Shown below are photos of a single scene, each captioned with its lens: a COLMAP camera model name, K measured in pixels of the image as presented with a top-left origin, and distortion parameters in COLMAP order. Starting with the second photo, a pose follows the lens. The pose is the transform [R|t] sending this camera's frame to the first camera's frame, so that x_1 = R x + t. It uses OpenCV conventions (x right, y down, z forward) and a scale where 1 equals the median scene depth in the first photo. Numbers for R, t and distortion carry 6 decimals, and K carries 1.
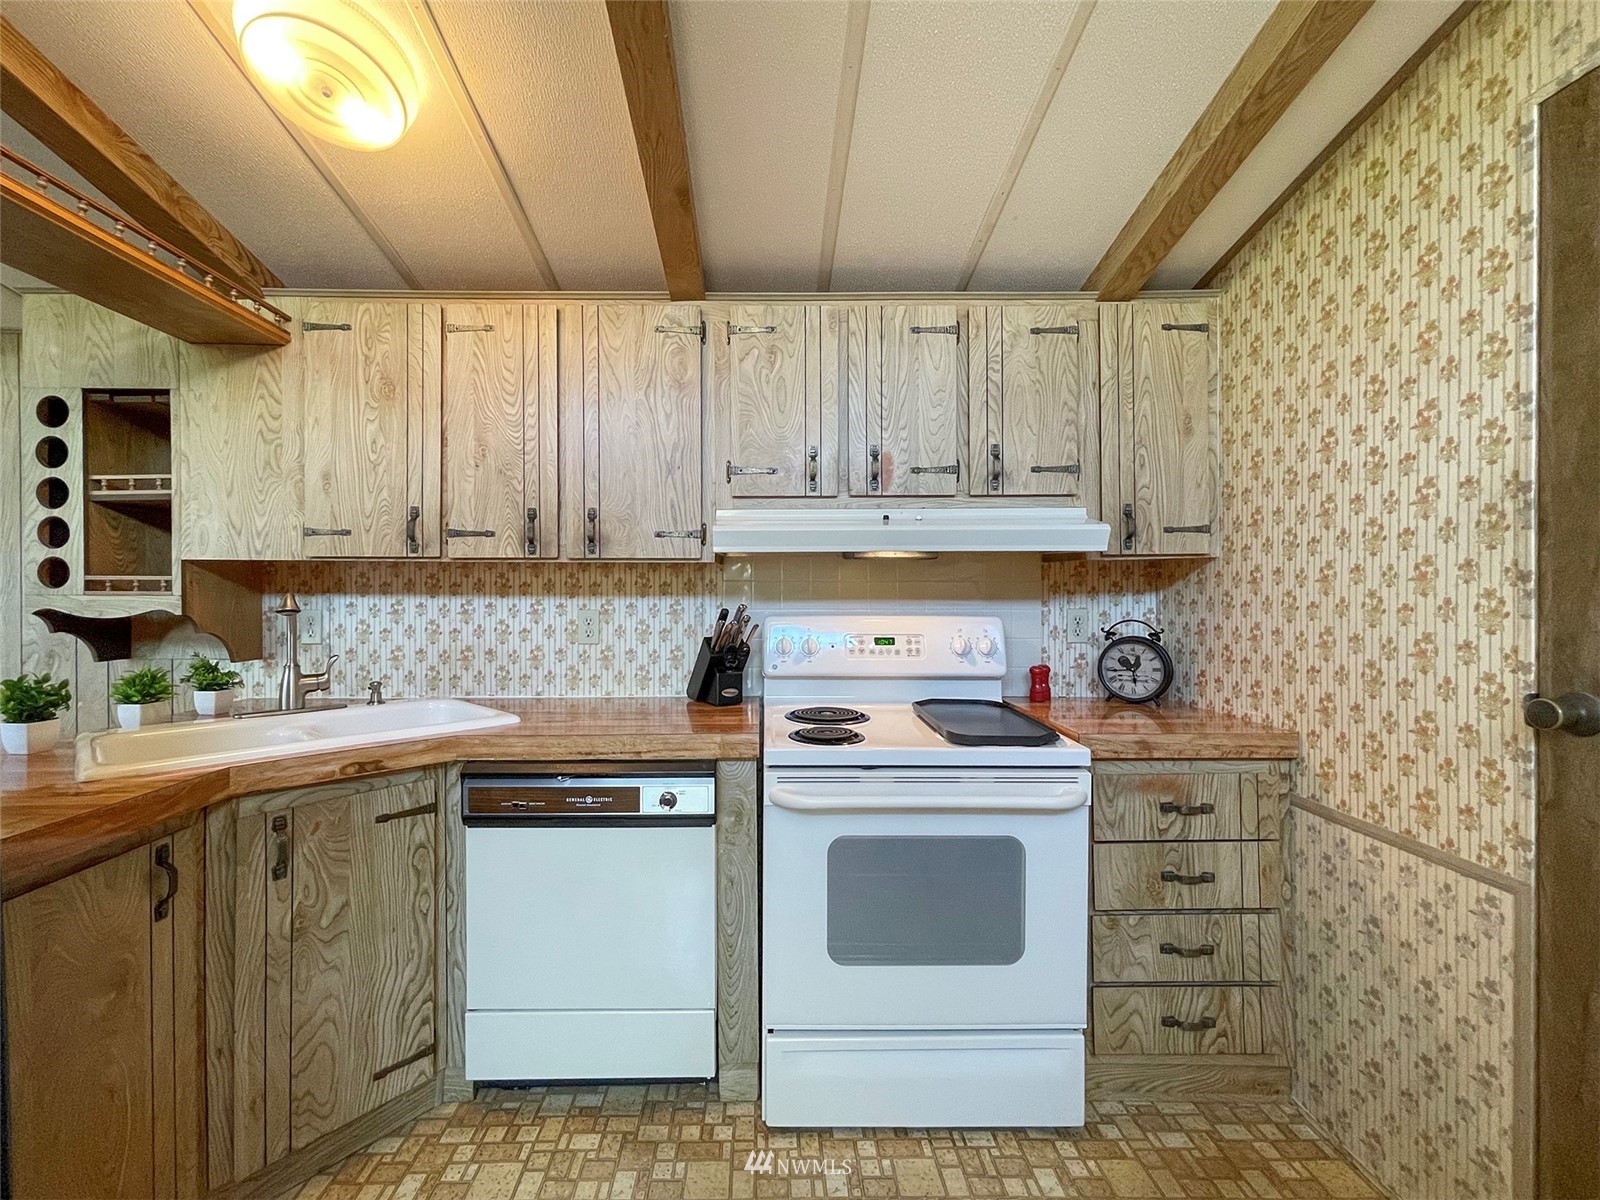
lens RADIAL K [[667.0, 0, 776.9], [0, 667.0, 594.4], [0, 0, 1]] dist [0.004308, -0.000964]
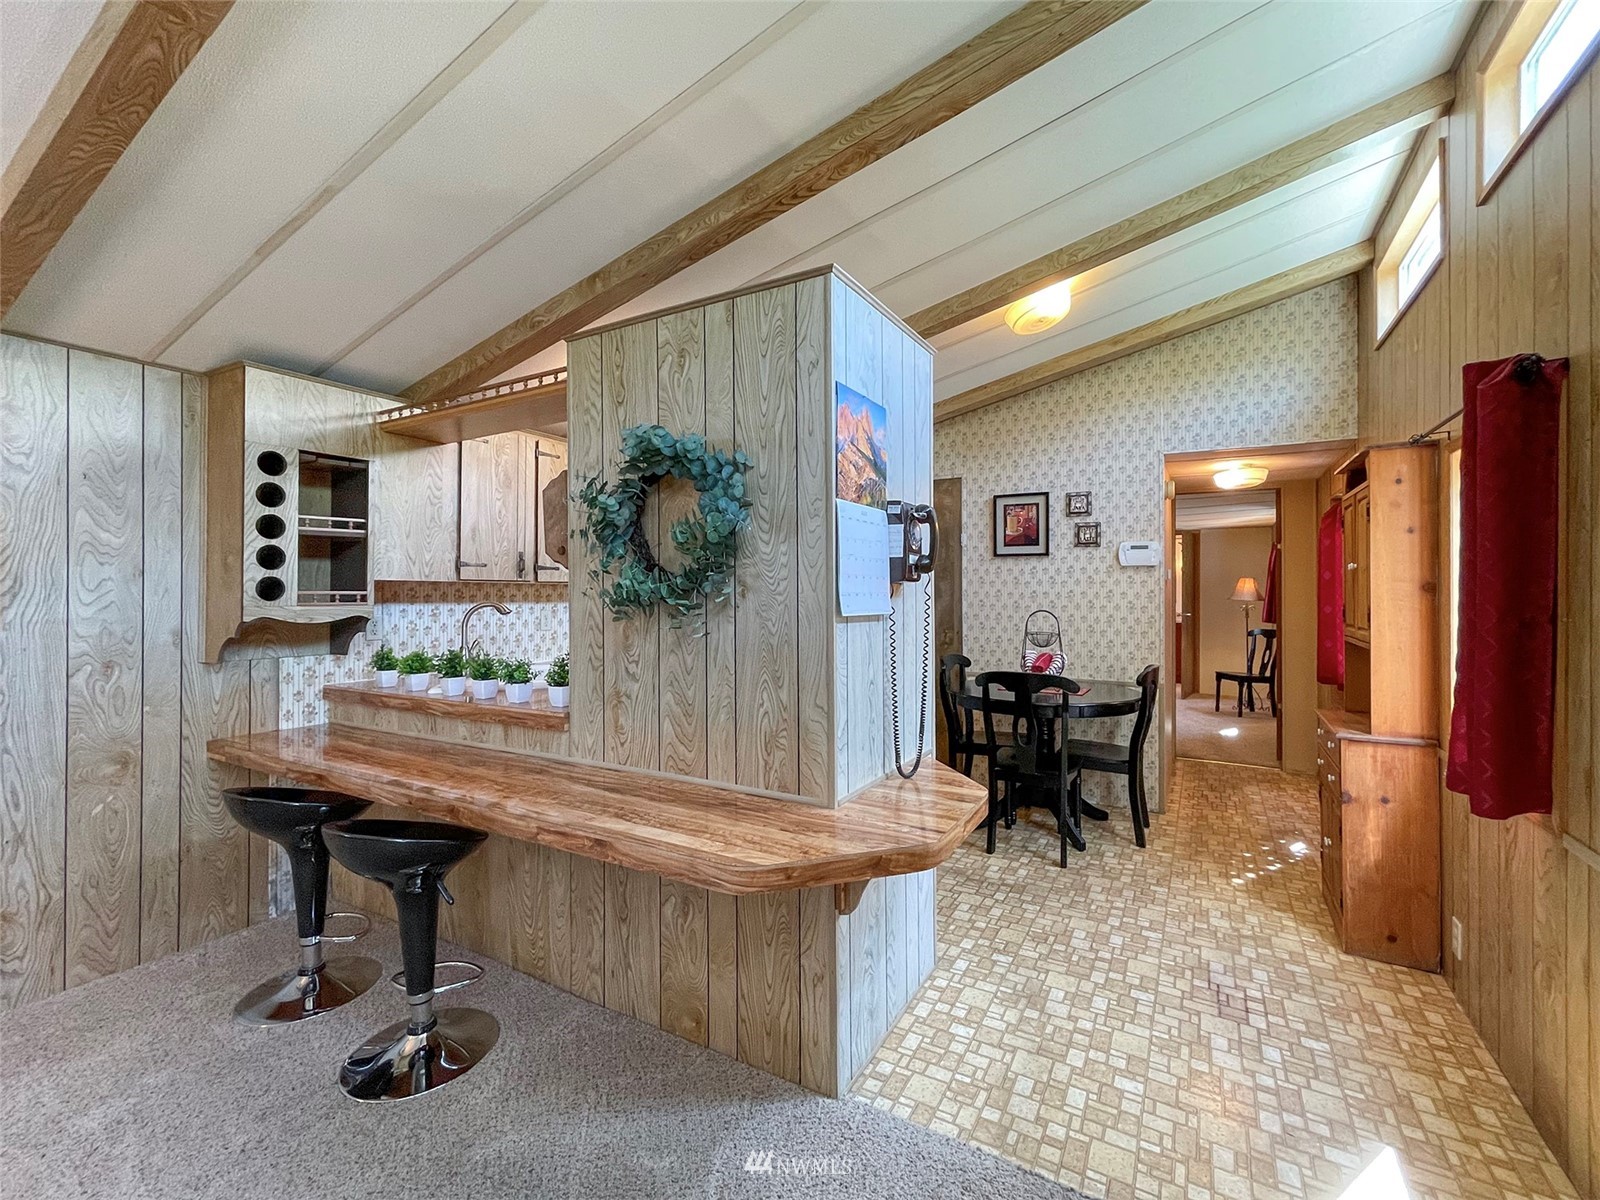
lens RADIAL K [[693.7, 0, 825.5], [0, 693.7, 589.1], [0, 0, 1]] dist [0.003577, -0.000286]
pose [[0.494870, 0.003457, 0.868960, -1.705732], [0.003944, 0.999973, -0.006224, -0.019908], [-0.868958, 0.006507, 0.494843, -0.574913]]
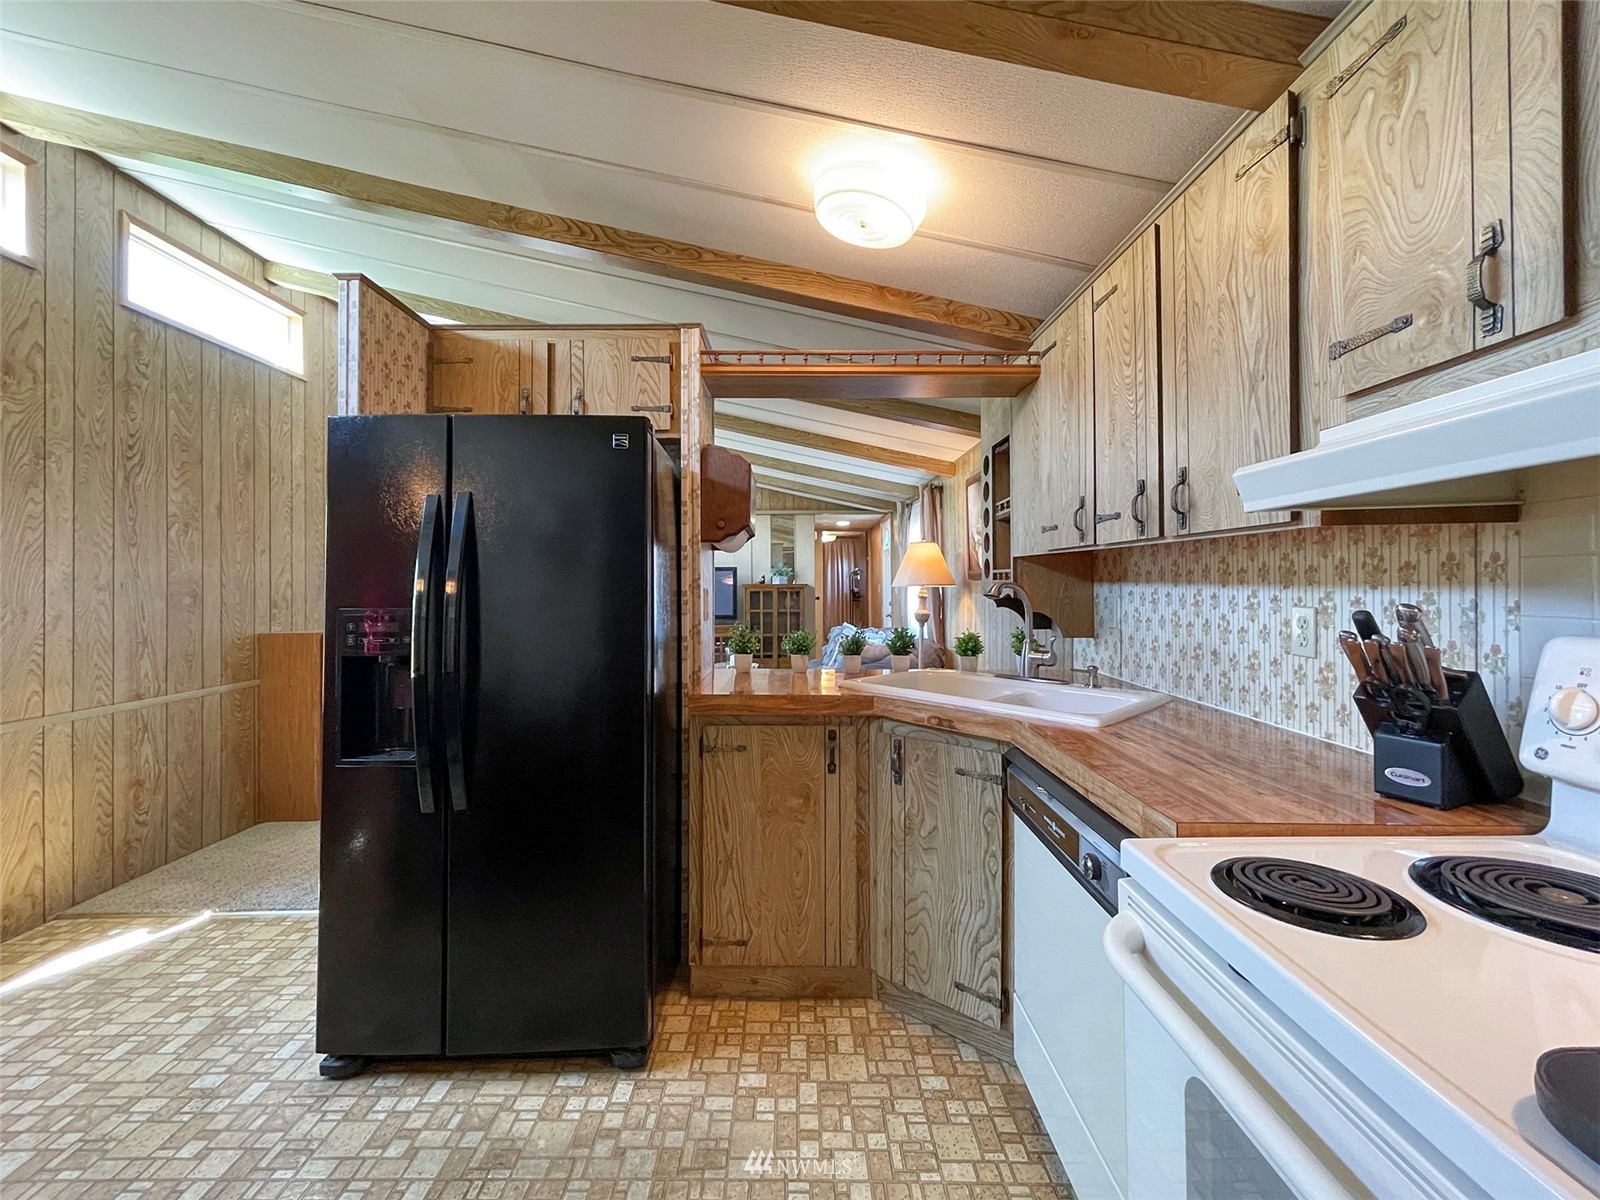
lens RADIAL K [[667.0, 0, 797.4], [0, 667.0, 584.8], [0, 0, 1]] dist [0.004308, -0.000964]
pose [[-0.010169, 0.003646, -0.999942, 0.472801], [-0.003810, 0.999986, 0.003685, 0.000837], [0.999941, 0.003848, -0.010155, 0.573612]]
